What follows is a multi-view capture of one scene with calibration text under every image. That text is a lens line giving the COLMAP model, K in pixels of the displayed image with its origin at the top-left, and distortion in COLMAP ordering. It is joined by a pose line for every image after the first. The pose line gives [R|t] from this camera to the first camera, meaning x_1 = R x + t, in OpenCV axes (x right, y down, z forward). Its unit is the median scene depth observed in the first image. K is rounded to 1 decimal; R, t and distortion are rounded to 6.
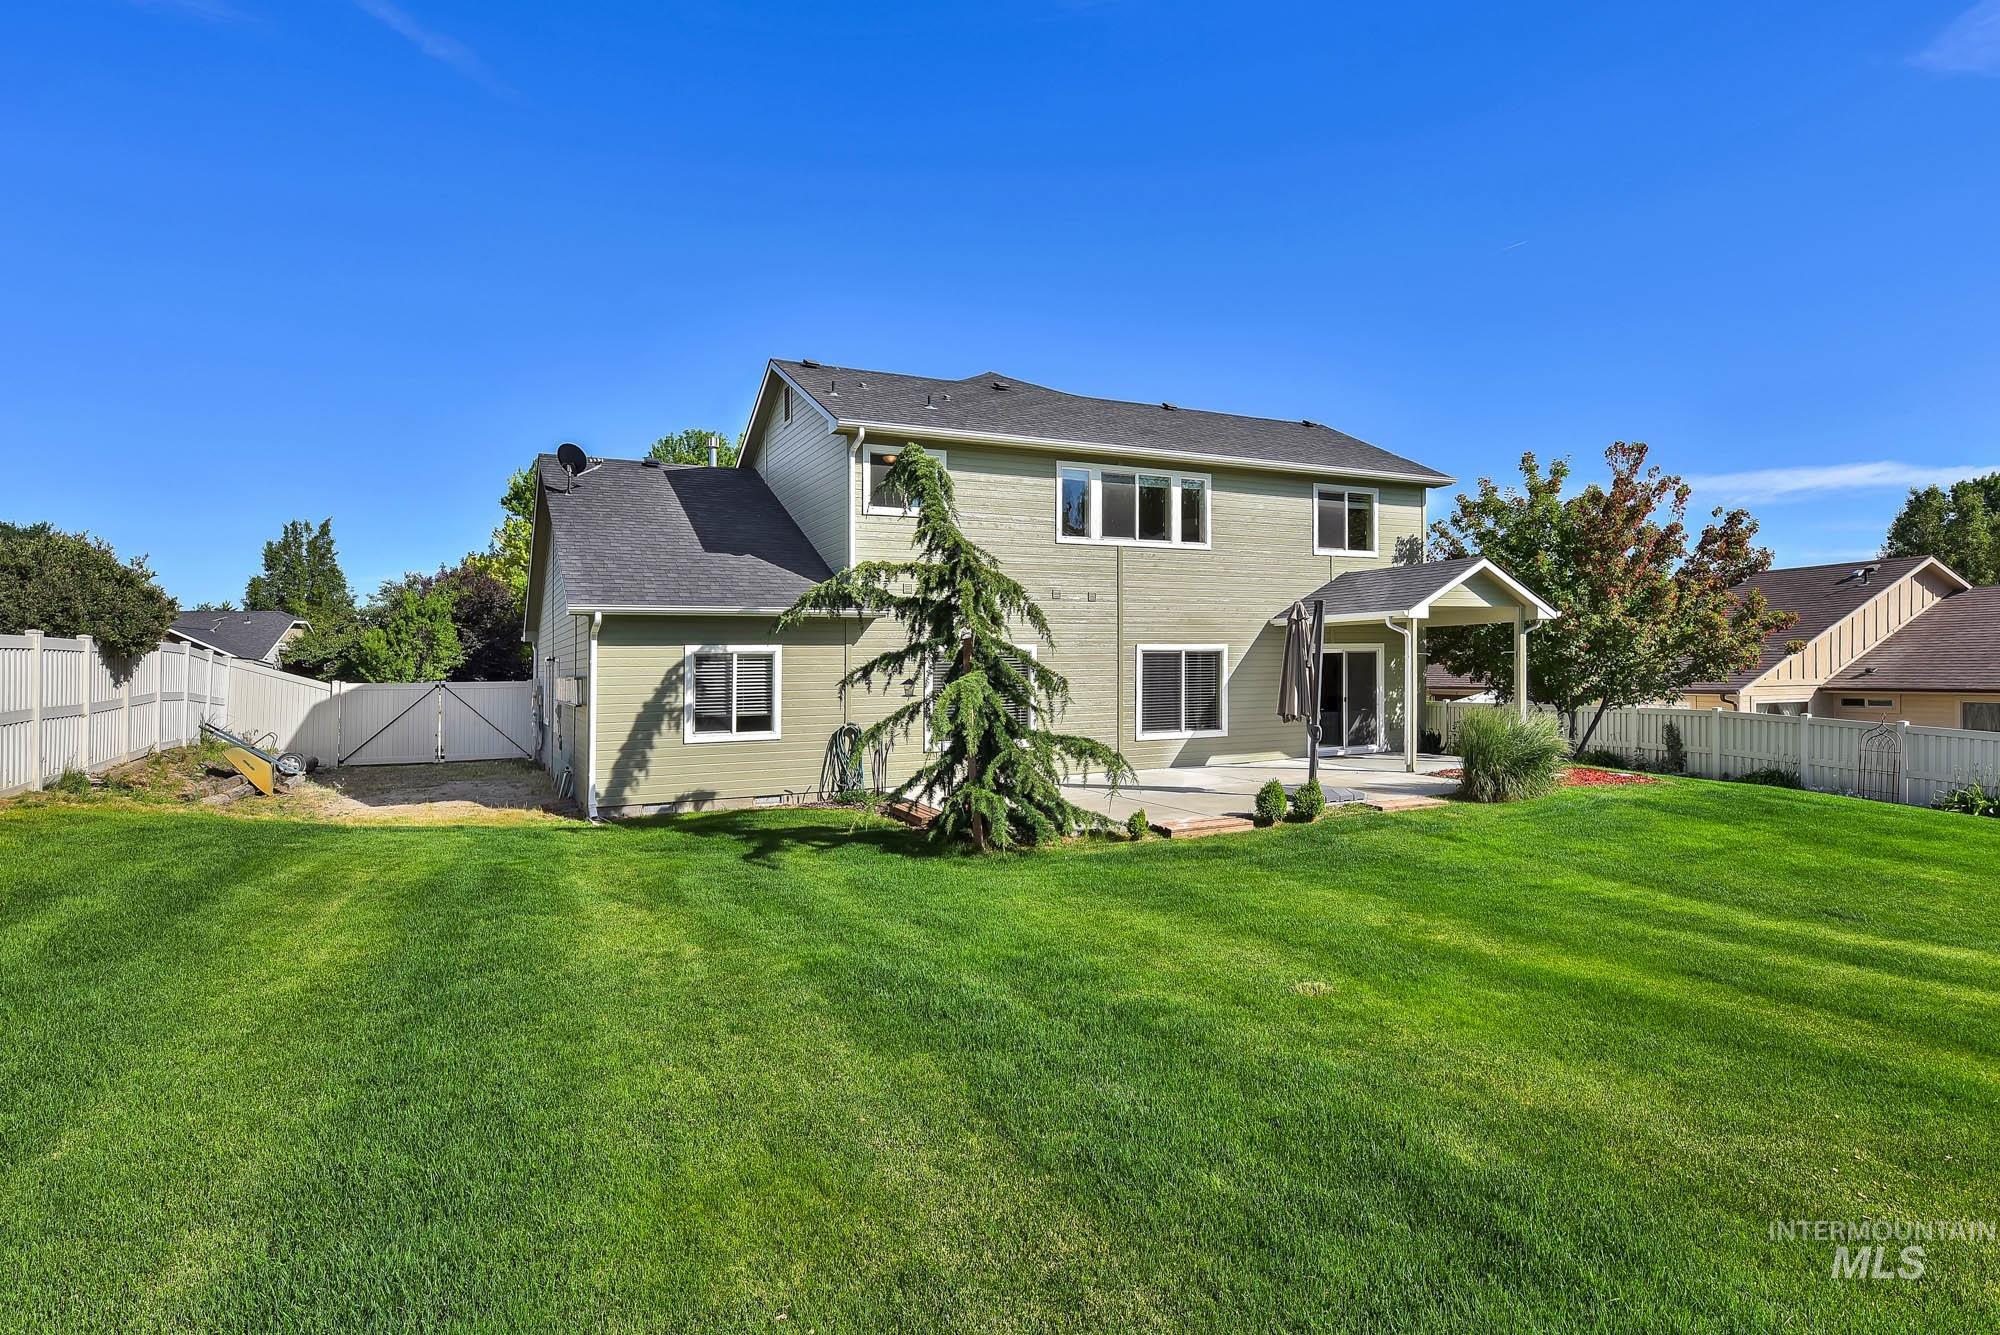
lens RADIAL K [[1084.9, 0, 1013.9], [0, 1084.9, 699.8], [0, 0, 1]] dist [-0.000635, -0.001814]
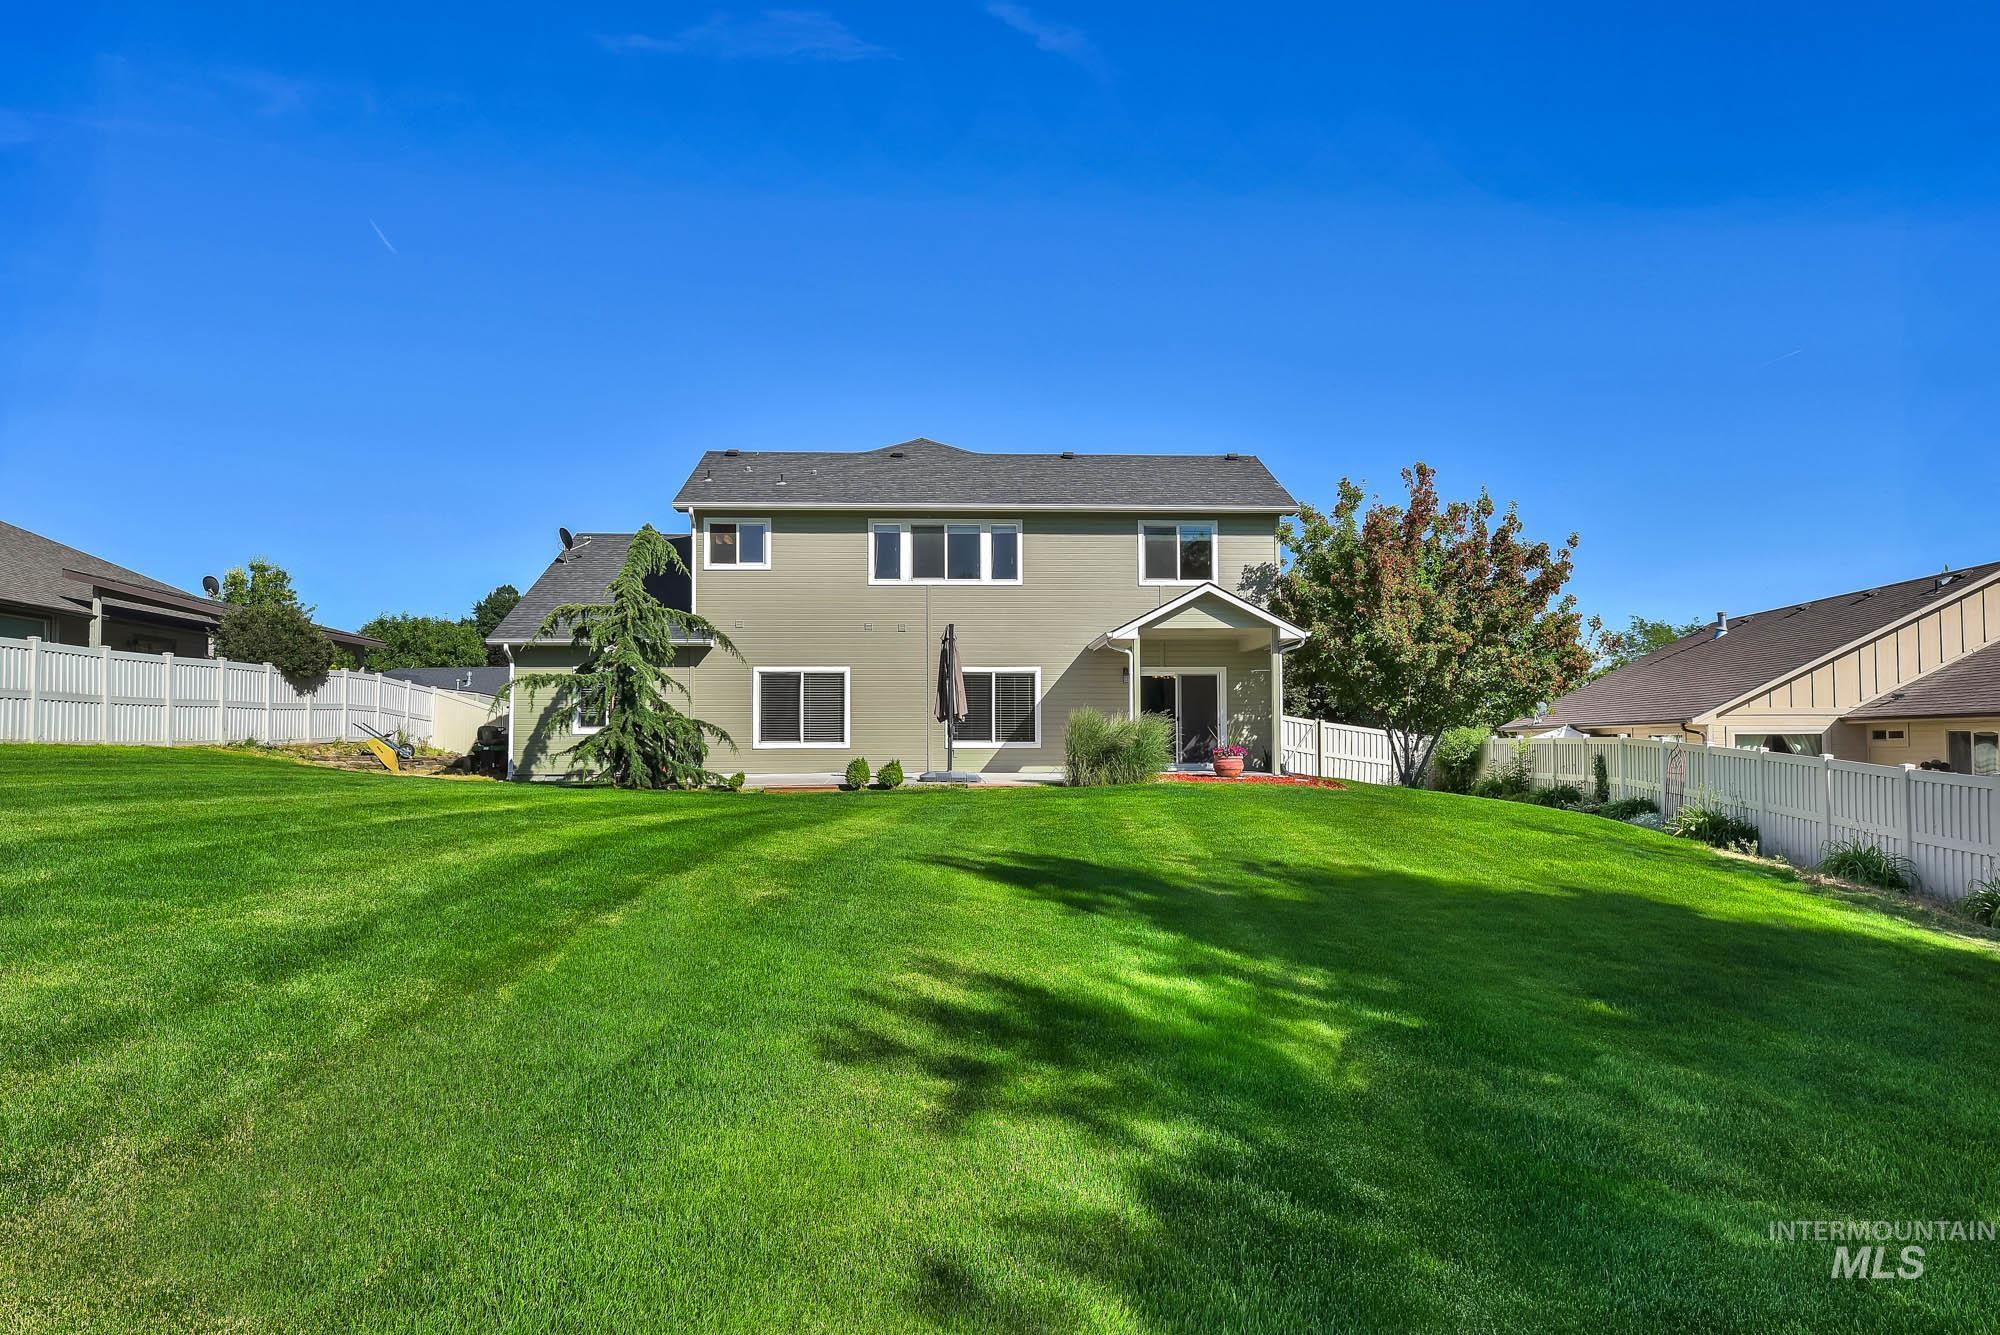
lens RADIAL K [[1353.3, 0, 998.4], [0, 1353.3, 679.3], [0, 0, 1]] dist [0.010545, 0.001735]
pose [[0.902413, -0.007489, -0.430808, 0.791581], [-0.024868, 0.997277, -0.069426, 0.062744], [0.430154, 0.073364, 0.899769, -0.299421]]
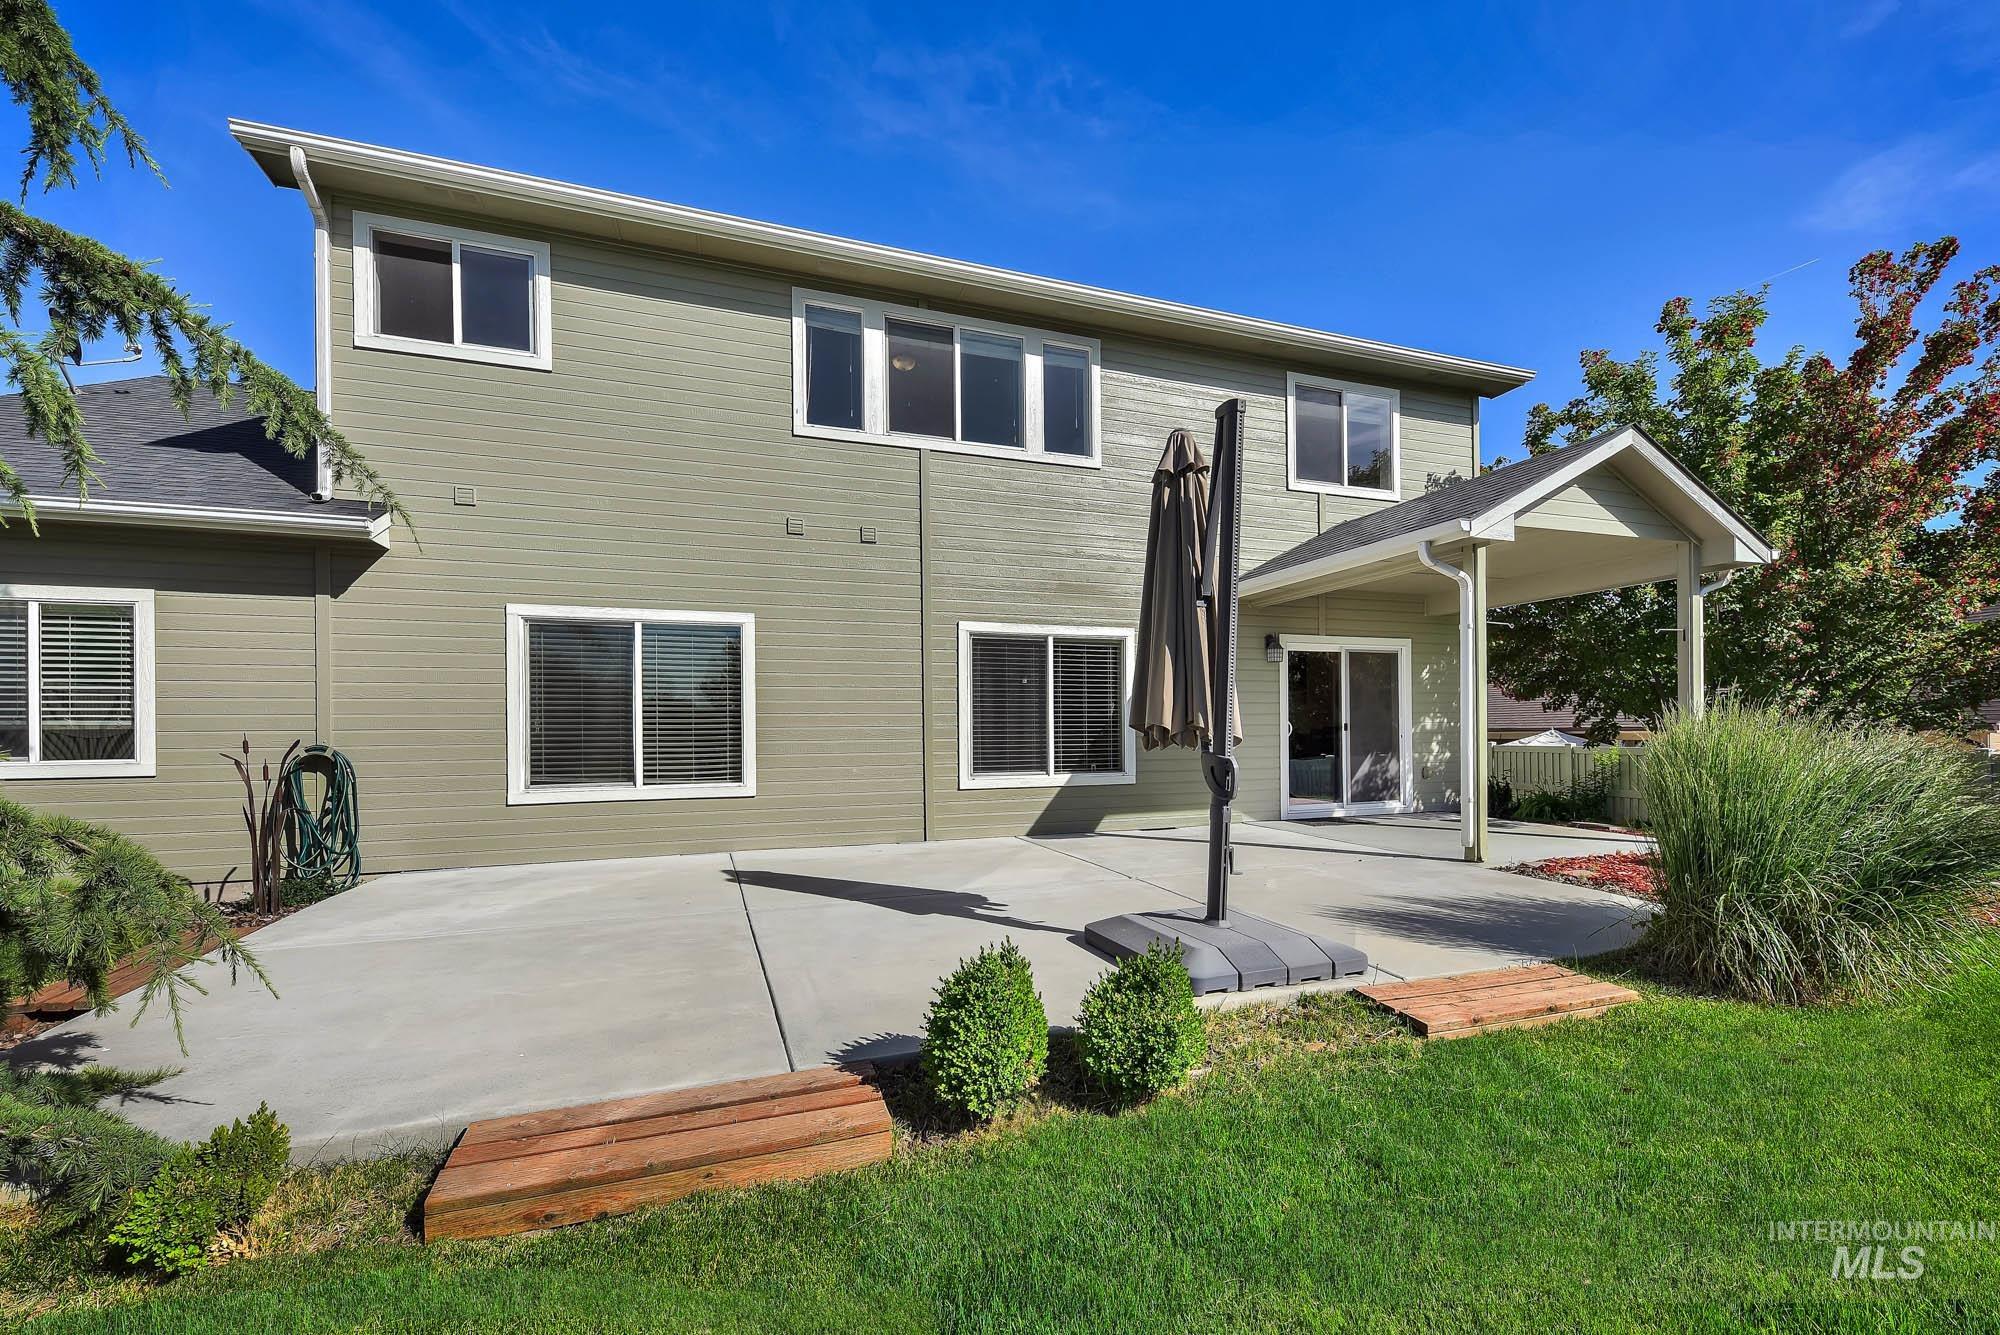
lens RADIAL K [[801.6, 0, 1001.6], [0, 801.6, 730.1], [0, 0, 1]] dist [0.002950, -0.000219]
pose [[0.990675, 0.004592, -0.136170, 0.191977], [-0.008959, 0.999464, -0.031476, 0.019335], [0.135953, 0.032403, 0.990185, 0.575988]]
